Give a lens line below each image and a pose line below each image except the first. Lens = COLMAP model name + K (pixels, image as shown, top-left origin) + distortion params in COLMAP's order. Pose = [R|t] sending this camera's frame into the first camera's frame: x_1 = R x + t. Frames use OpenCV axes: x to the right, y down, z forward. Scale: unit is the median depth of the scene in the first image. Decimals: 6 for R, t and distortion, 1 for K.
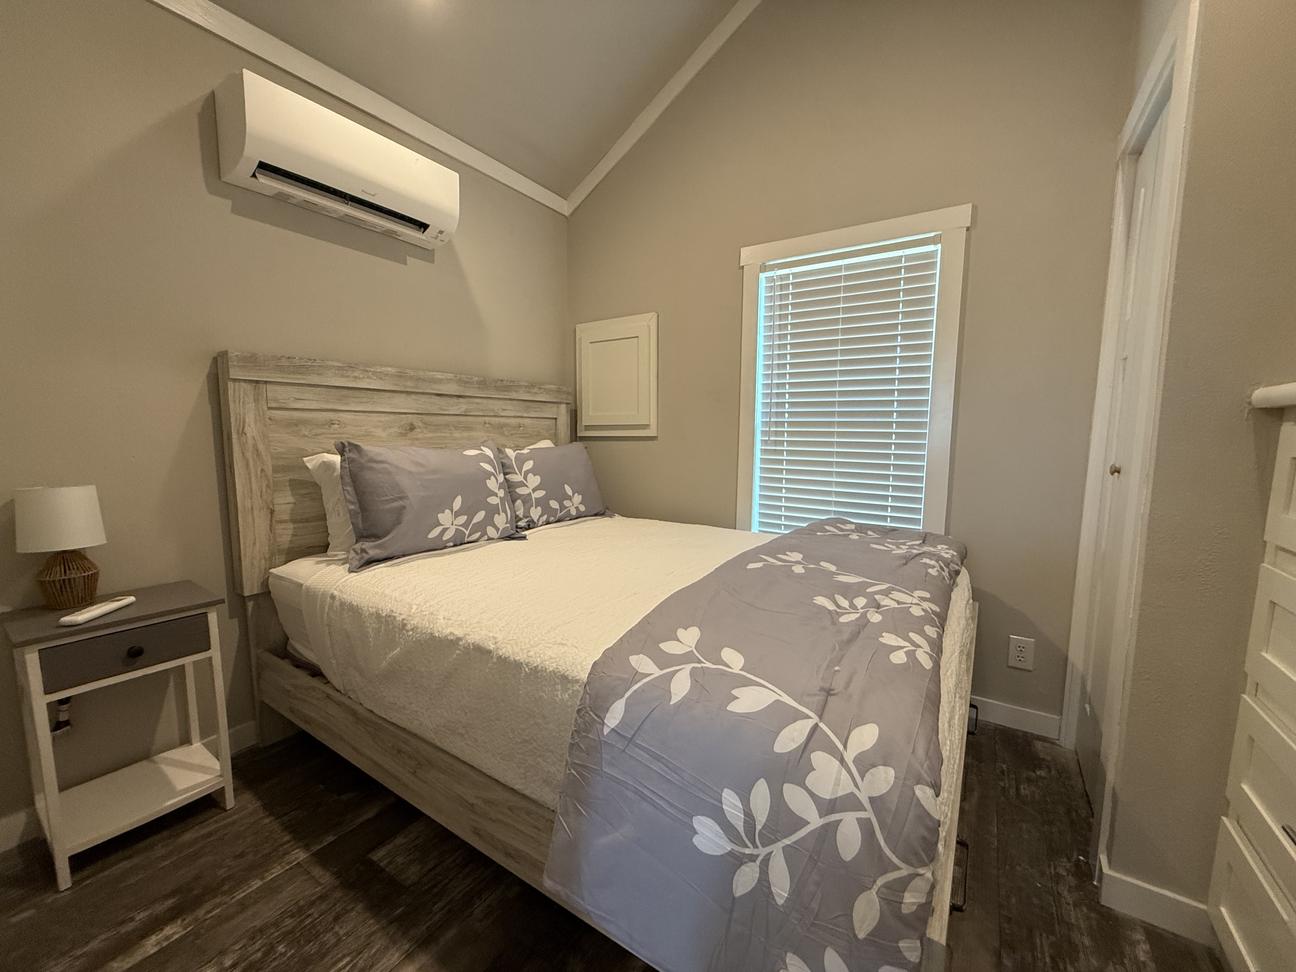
lens RADIAL K [[515.6, 0, 646.3], [0, 515.6, 489.5], [0, 0, 1]] dist [0.001969, 0.000169]
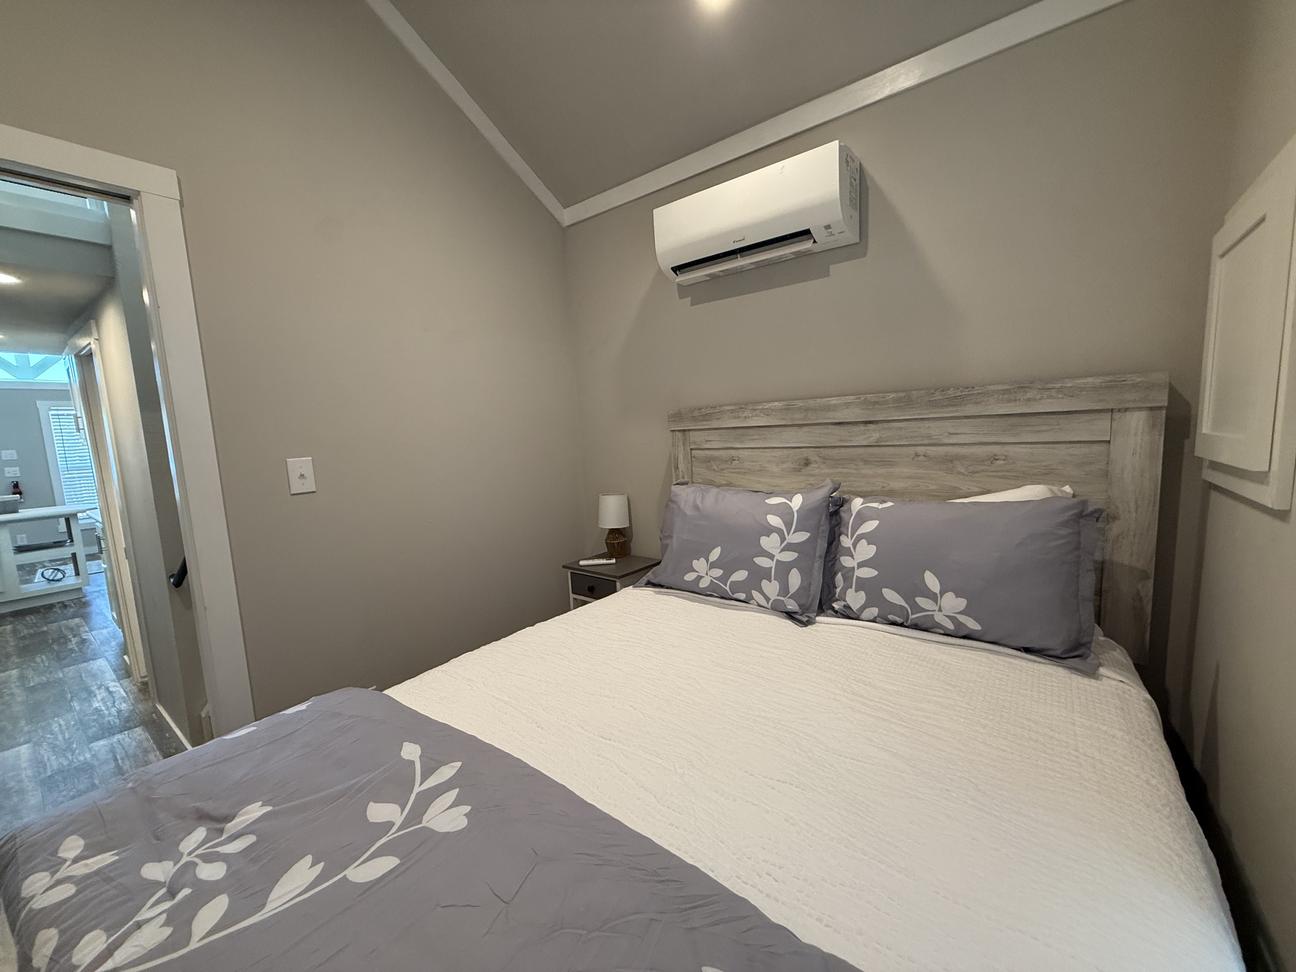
lens RADIAL K [[515.6, 0, 643.3], [0, 515.6, 490.5], [0, 0, 1]] dist [0.001969, 0.000169]
pose [[-0.082654, 0.117924, -0.989577, 0.478138], [-0.060083, 0.990579, 0.123062, -0.167093], [0.994765, 0.069628, -0.074790, 0.792554]]
